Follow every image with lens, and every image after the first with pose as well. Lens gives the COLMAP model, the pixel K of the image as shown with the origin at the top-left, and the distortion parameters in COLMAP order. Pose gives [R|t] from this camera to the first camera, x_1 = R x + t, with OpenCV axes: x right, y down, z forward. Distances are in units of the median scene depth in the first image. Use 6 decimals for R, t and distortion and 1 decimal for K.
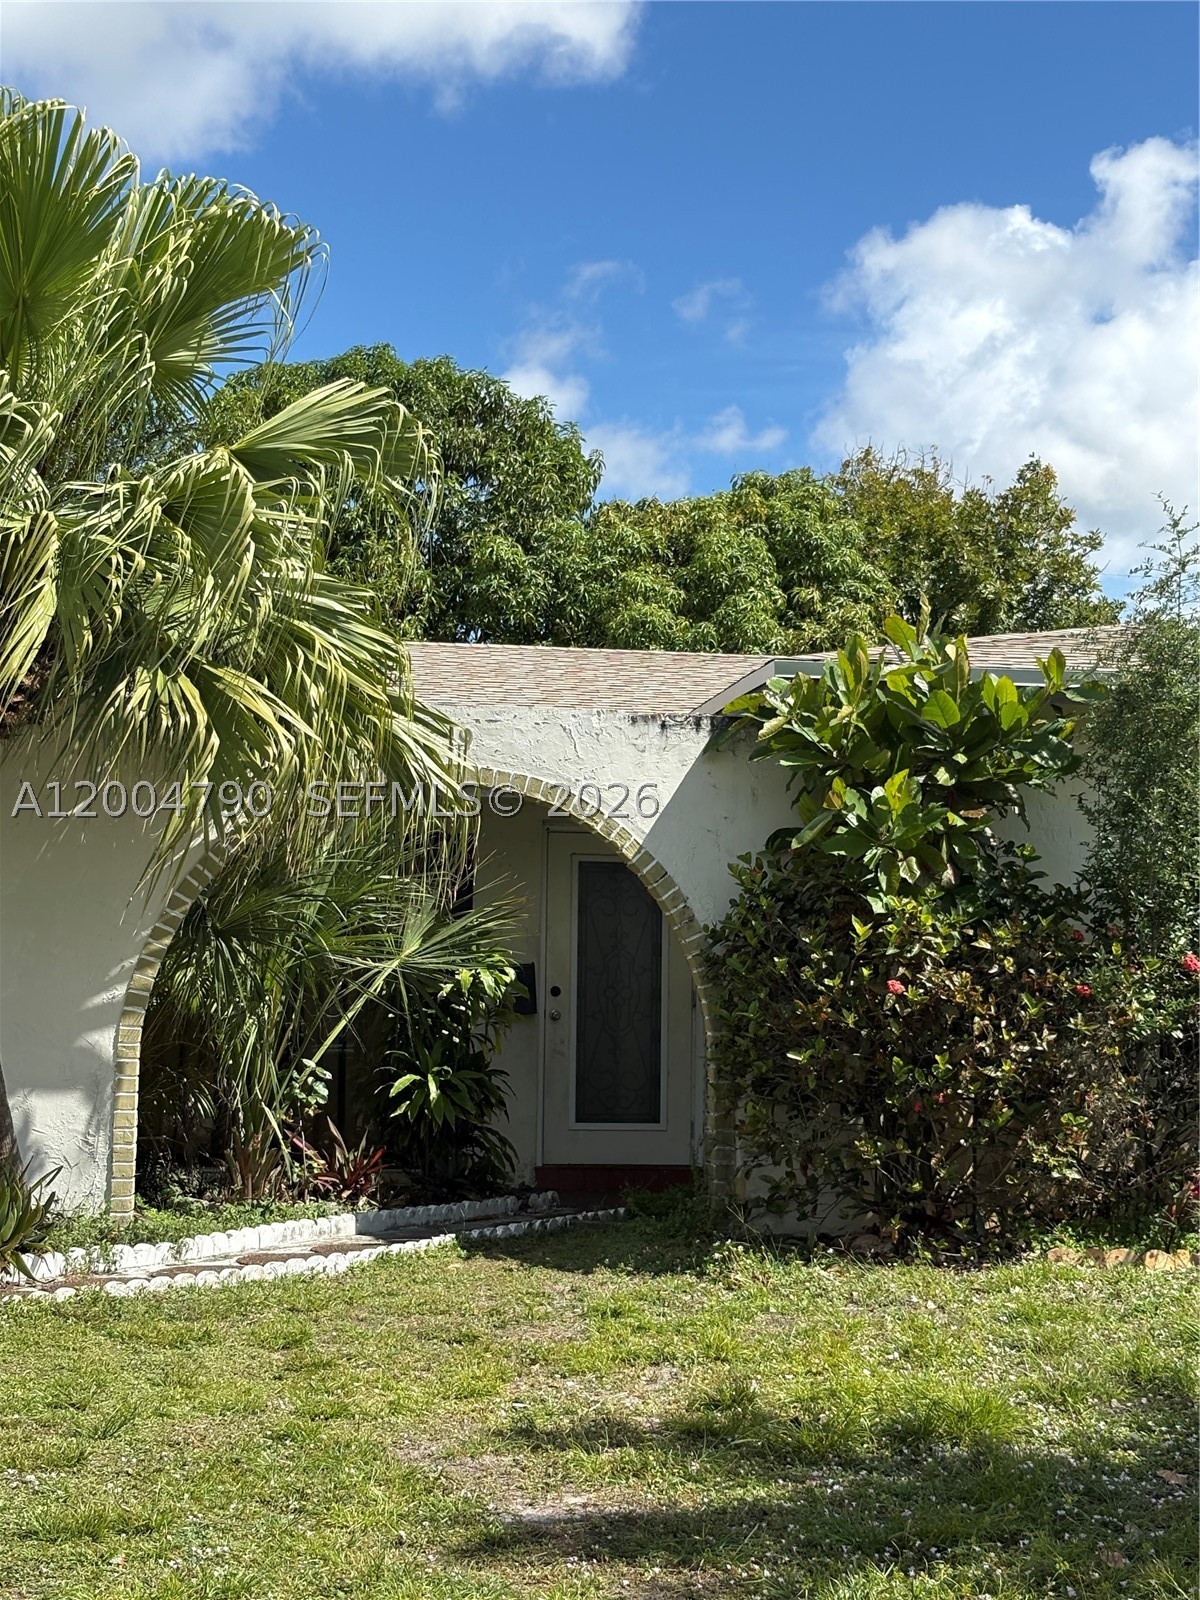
lens RADIAL K [[2637.9, 0, 600.0], [0, 2637.9, 800.0], [0, 0, 1]] dist [0.150277, -0.123791]
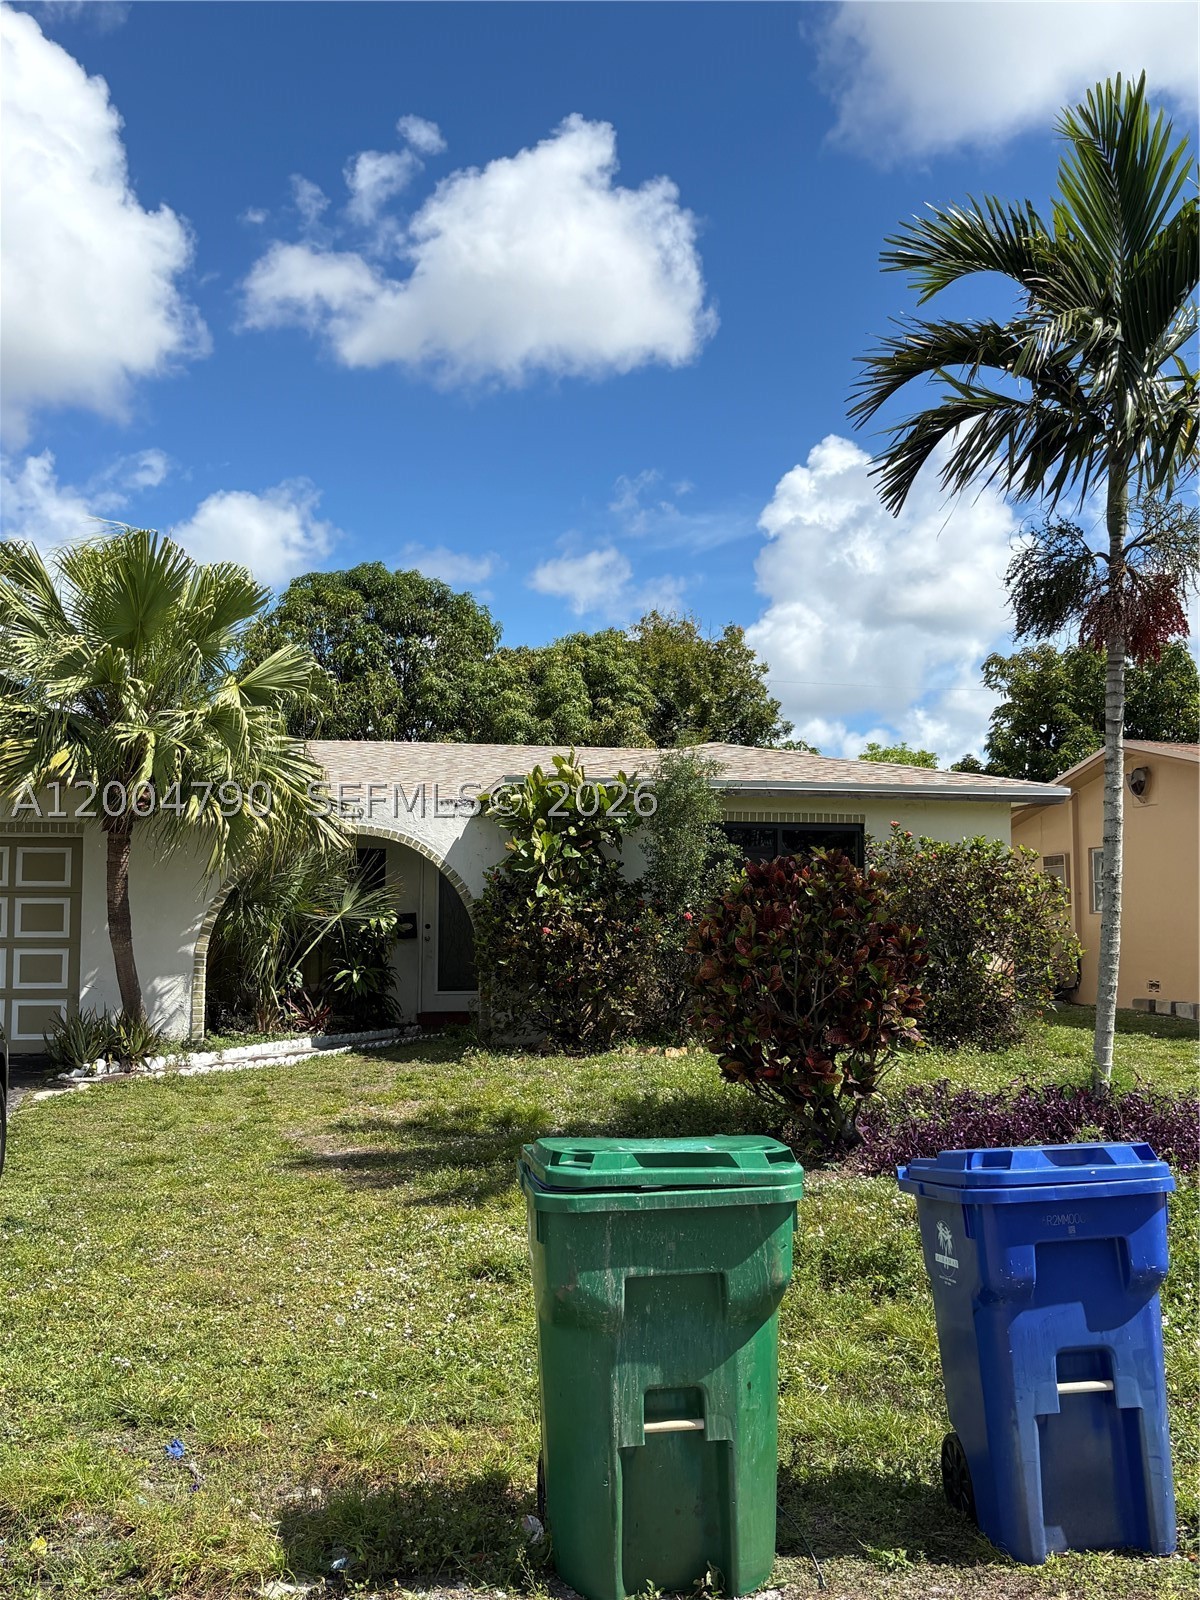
lens RADIAL K [[1584.7, 0, 585.2], [0, 1584.7, 798.6], [0, 0, 1]] dist [0.170369, -0.467434]
pose [[0.999746, -0.010018, 0.020176, 0.105701], [0.009889, 0.999930, 0.006472, -0.042181], [-0.020240, -0.006271, 0.999775, -0.287468]]
